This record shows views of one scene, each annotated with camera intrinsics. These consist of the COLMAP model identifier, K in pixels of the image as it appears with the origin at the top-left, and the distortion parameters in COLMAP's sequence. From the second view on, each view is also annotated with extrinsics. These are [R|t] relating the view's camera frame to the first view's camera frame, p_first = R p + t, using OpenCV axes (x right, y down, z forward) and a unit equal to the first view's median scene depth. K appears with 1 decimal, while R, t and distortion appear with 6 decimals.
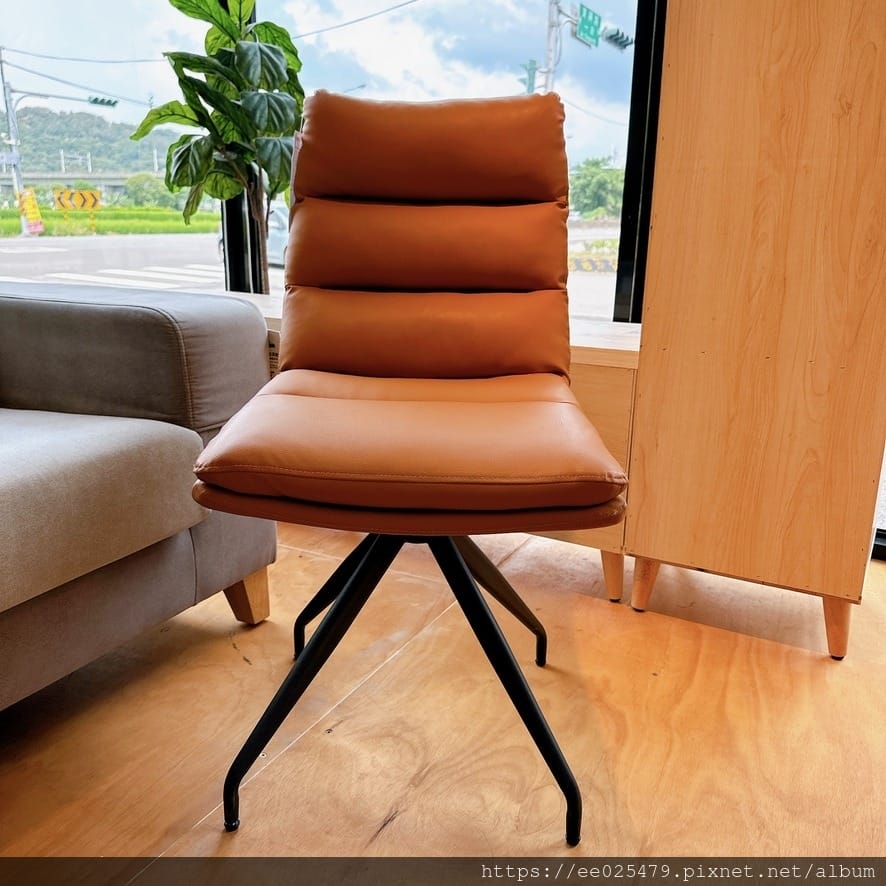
lens RADIAL K [[828.0, 0, 445.6], [0, 828.0, 448.1], [0, 0, 1]] dist [-0.000934, 0.000000]
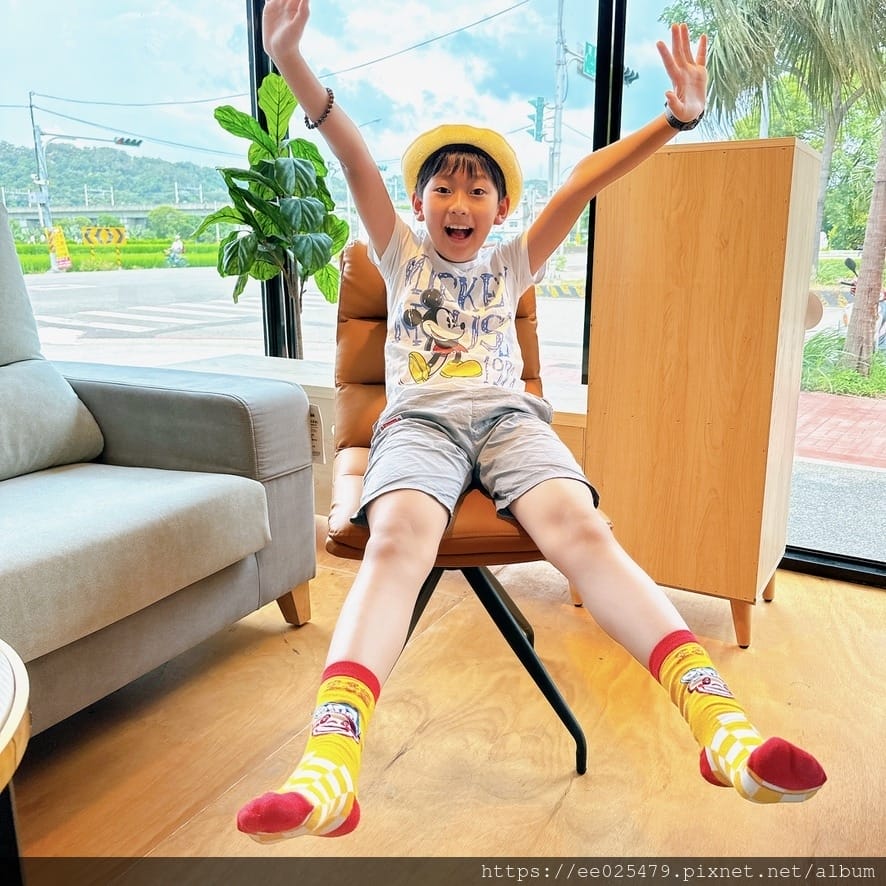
lens RADIAL K [[828.0, 0, 442.4], [0, 828.0, 436.4], [0, 0, 1]] dist [-0.000934, 0.000000]
pose [[0.999568, -0.014417, -0.025624, 0.037566], [0.013354, 0.999062, -0.041183, -0.033254], [0.026194, 0.040823, 0.998823, -0.354742]]
